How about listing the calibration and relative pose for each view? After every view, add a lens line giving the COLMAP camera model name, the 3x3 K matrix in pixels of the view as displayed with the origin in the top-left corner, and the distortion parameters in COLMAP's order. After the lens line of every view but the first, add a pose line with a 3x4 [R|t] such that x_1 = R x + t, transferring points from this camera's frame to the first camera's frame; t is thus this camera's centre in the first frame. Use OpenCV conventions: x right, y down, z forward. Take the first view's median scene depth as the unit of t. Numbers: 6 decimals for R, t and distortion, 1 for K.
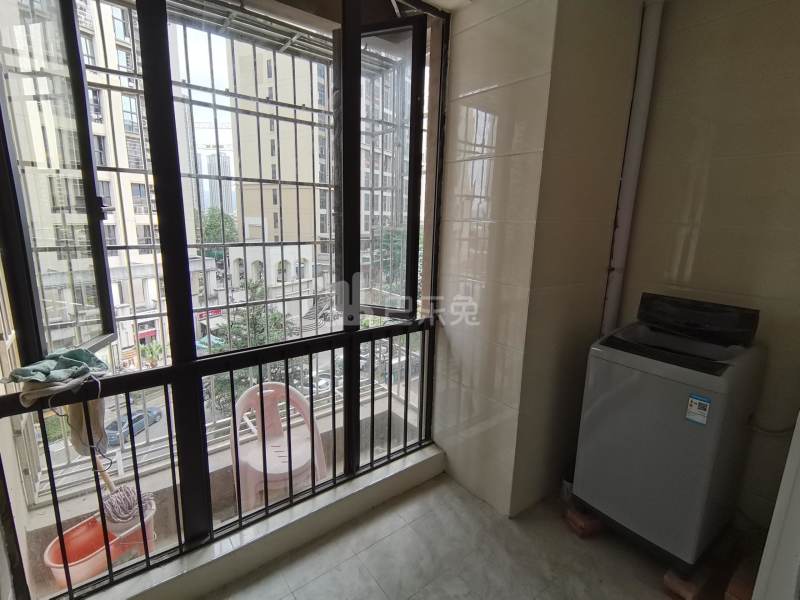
lens RADIAL K [[393.4, 0, 398.9], [0, 393.4, 296.4], [0, 0, 1]] dist [0.039022, -0.023918]
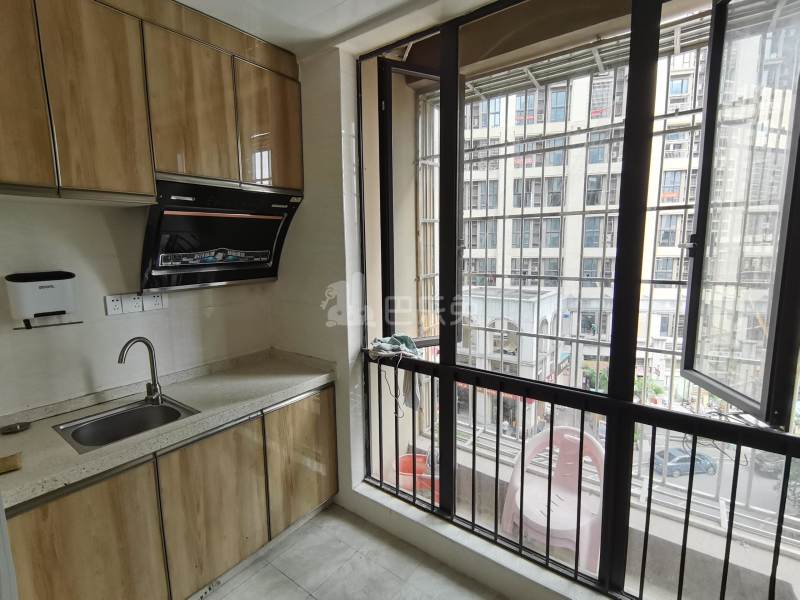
lens RADIAL K [[393.4, 0, 398.9], [0, 393.4, 296.4], [0, 0, 1]] dist [0.039022, -0.023918]
pose [[0.264512, 0.093244, -0.959864, 0.528404], [-0.174552, 0.983505, 0.047439, -0.071495], [0.948454, 0.154998, 0.276425, 0.395206]]
